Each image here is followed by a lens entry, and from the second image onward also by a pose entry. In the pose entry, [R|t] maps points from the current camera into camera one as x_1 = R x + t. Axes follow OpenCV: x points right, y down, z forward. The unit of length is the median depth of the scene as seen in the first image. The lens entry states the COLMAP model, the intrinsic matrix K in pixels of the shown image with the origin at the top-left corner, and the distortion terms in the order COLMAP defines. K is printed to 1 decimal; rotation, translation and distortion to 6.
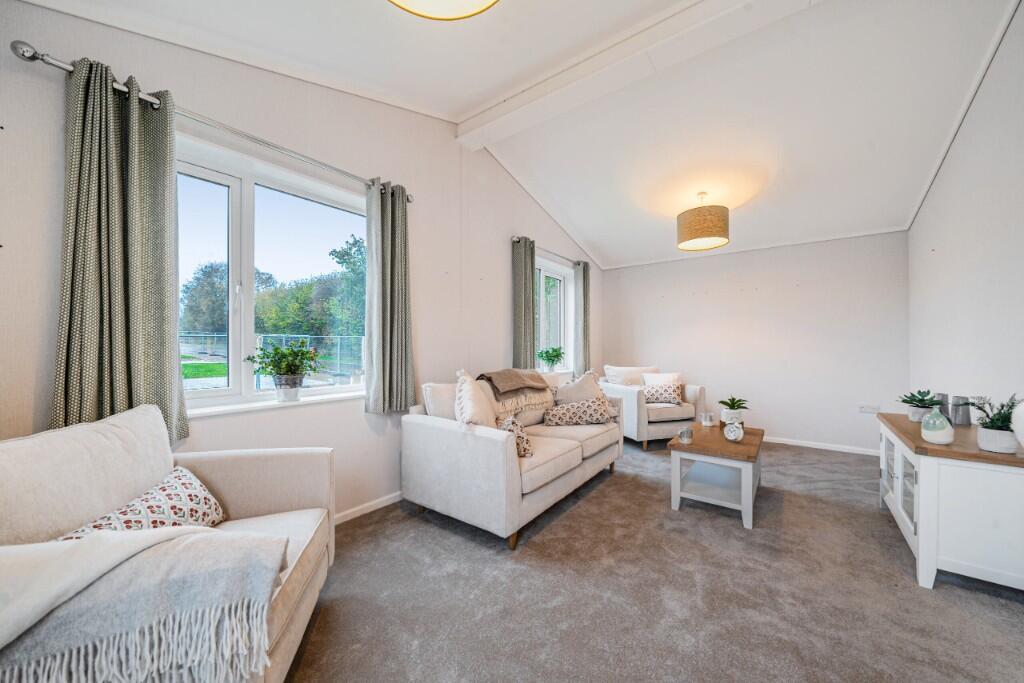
lens RADIAL K [[370.1, 0, 510.3], [0, 370.1, 344.4], [0, 0, 1]] dist [-0.005241, -0.000246]
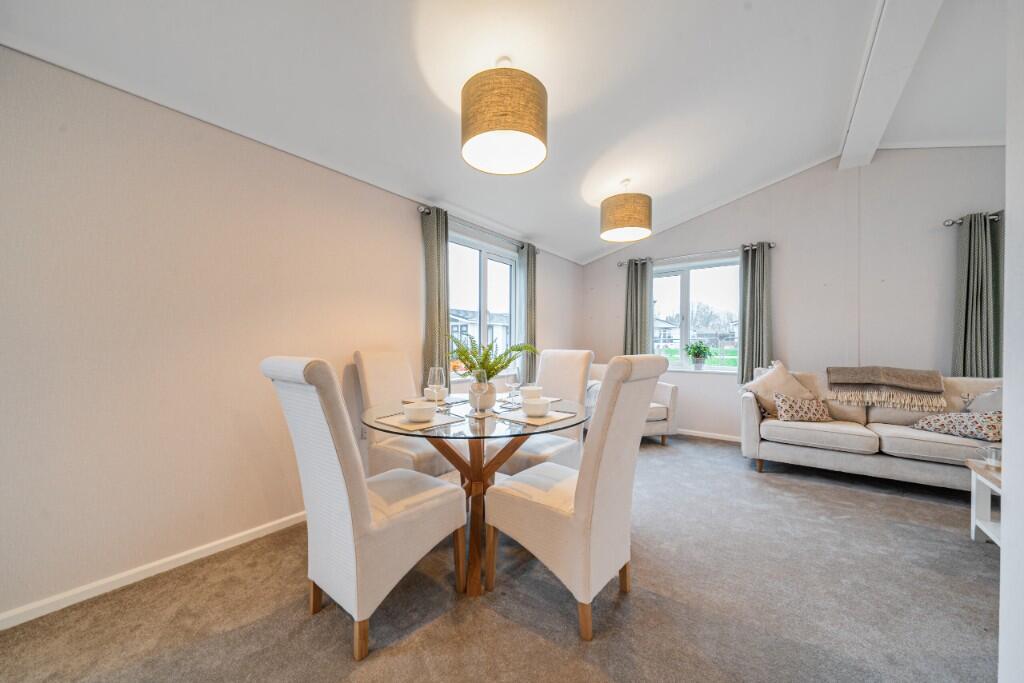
lens RADIAL K [[370.1, 0, 510.3], [0, 370.1, 344.4], [0, 0, 1]] dist [-0.005241, -0.000246]
pose [[0.001132, 0.005356, -0.999985, 1.245547], [-0.001627, 0.999984, 0.005354, -0.000762], [0.999998, 0.001620, 0.001141, -0.057308]]
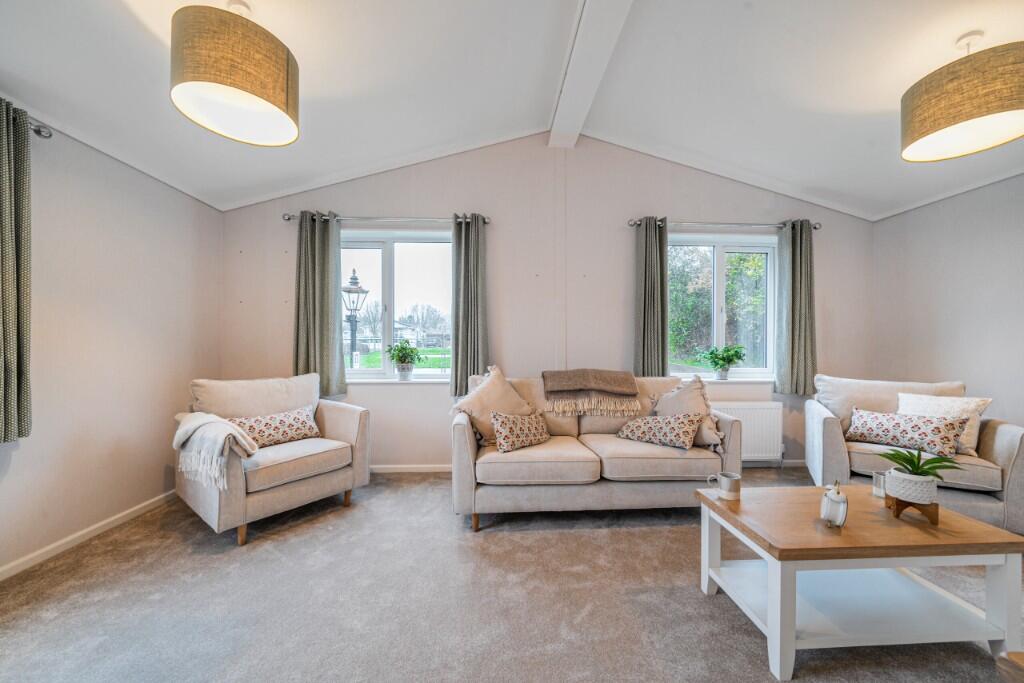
lens RADIAL K [[370.1, 0, 510.3], [0, 370.1, 344.4], [0, 0, 1]] dist [-0.005241, -0.000246]
pose [[0.637199, 0.002555, -0.770695, 0.713518], [0.001981, 0.999986, 0.004952, -0.000785], [0.770697, -0.004682, 0.637185, 0.304151]]
